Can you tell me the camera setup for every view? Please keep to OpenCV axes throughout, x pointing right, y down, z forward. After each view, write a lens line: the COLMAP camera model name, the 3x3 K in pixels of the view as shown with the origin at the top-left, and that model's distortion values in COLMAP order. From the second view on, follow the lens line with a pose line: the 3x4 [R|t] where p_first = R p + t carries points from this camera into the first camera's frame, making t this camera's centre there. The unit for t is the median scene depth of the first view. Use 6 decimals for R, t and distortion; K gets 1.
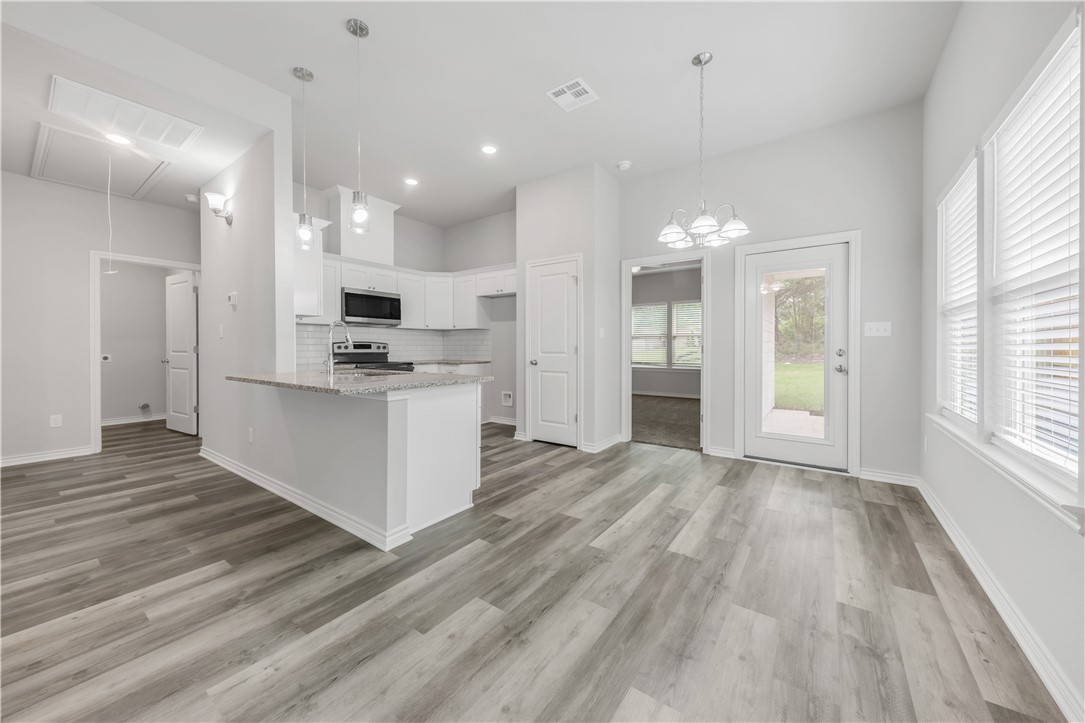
lens RADIAL K [[390.8, 0, 539.9], [0, 390.8, 352.2], [0, 0, 1]] dist [0.002987, -0.000616]
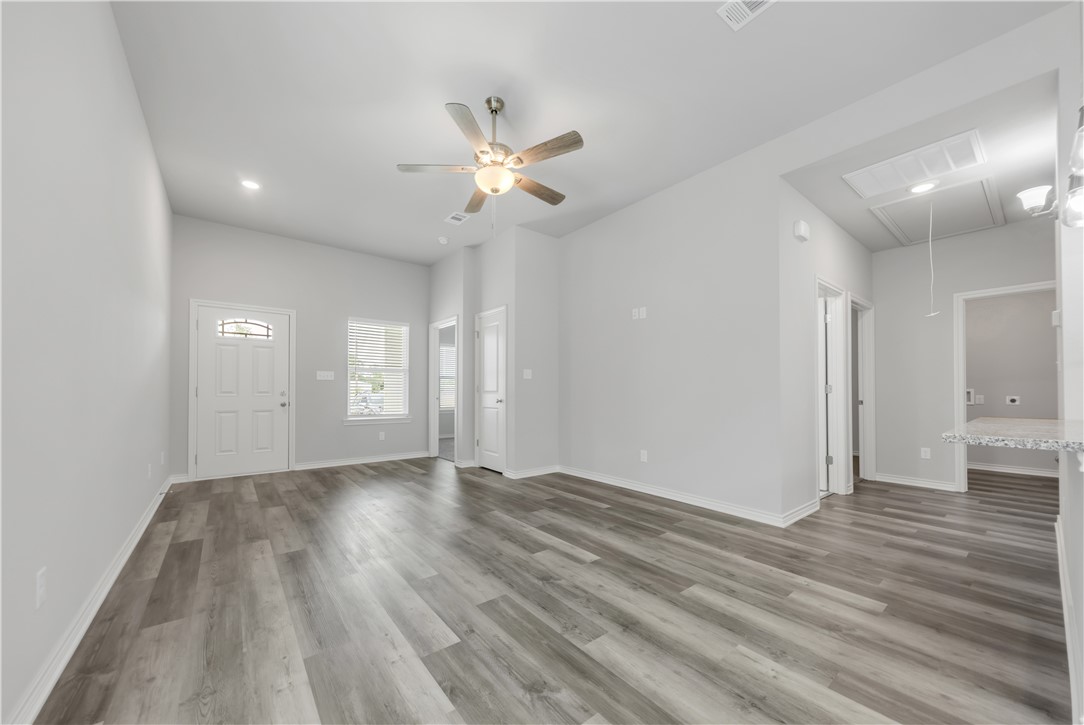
lens RADIAL K [[390.4, 0, 513.5], [0, 390.4, 382.5], [0, 0, 1]] dist [0.002987, -0.000616]
pose [[-0.301606, -0.023189, -0.953151, 0.224176], [-0.018685, 0.999656, -0.018408, 0.018317], [0.953249, 0.012257, -0.301936, 0.251282]]
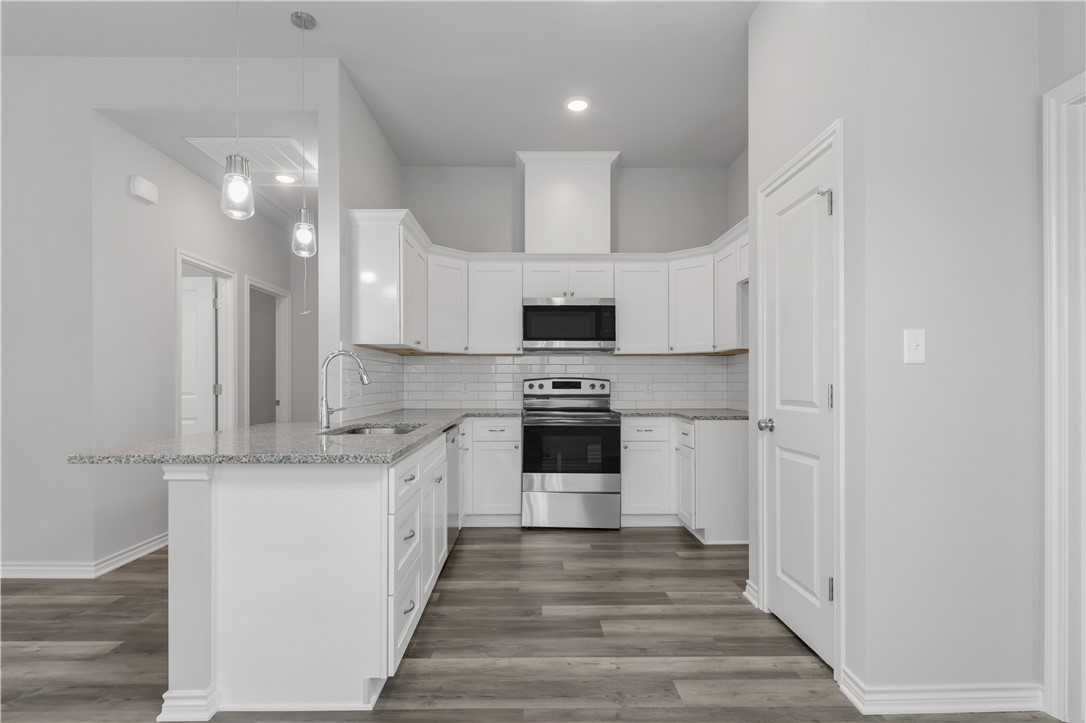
lens RADIAL K [[576.3, 0, 524.4], [0, 576.3, 380.5], [0, 0, 1]] dist [0.005603, -0.002953]
pose [[0.595903, -0.004518, -0.803044, 0.424204], [-0.009015, 0.999884, -0.012315, -0.014218], [0.803006, 0.014578, 0.595793, 0.563184]]
